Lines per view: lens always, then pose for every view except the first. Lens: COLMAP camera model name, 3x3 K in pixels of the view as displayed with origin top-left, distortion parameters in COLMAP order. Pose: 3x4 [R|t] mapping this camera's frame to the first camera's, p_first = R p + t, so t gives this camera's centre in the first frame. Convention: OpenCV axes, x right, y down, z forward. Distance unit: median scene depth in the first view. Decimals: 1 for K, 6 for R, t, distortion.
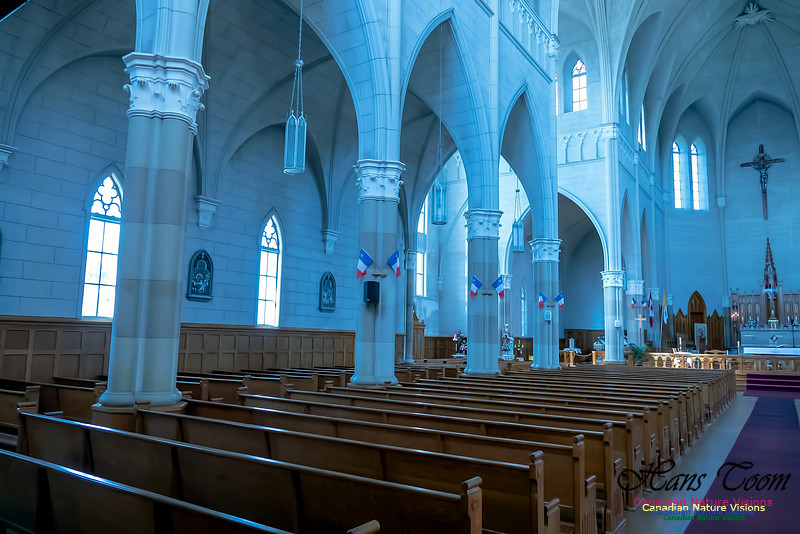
lens RADIAL K [[573.1, 0, 400.0], [0, 573.1, 267.0], [0, 0, 1]] dist [-0.014085, 0.004930]
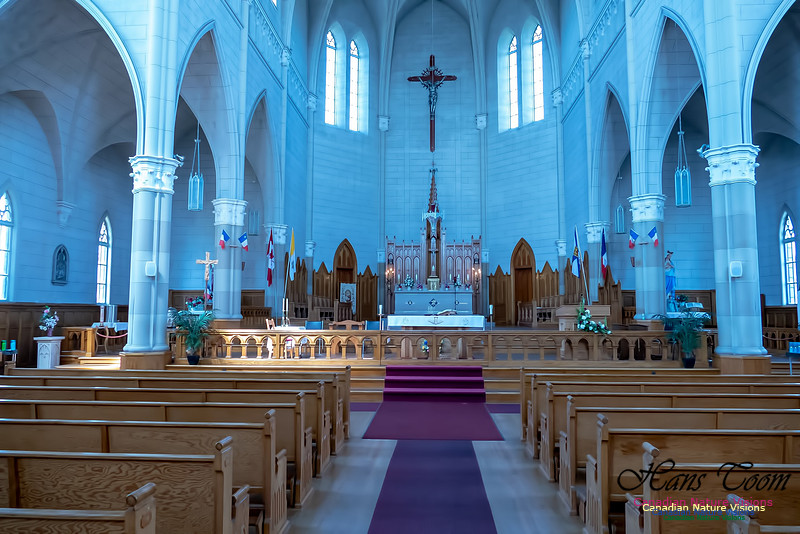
lens RADIAL K [[574.9, 0, 400.0], [0, 574.9, 267.0], [0, 0, 1]] dist [-0.013680, 0.004937]
pose [[0.866380, 0.025685, 0.498725, 0.277074], [-0.051100, 0.997994, 0.037372, 0.060029], [-0.496765, -0.057864, 0.865954, 0.426953]]
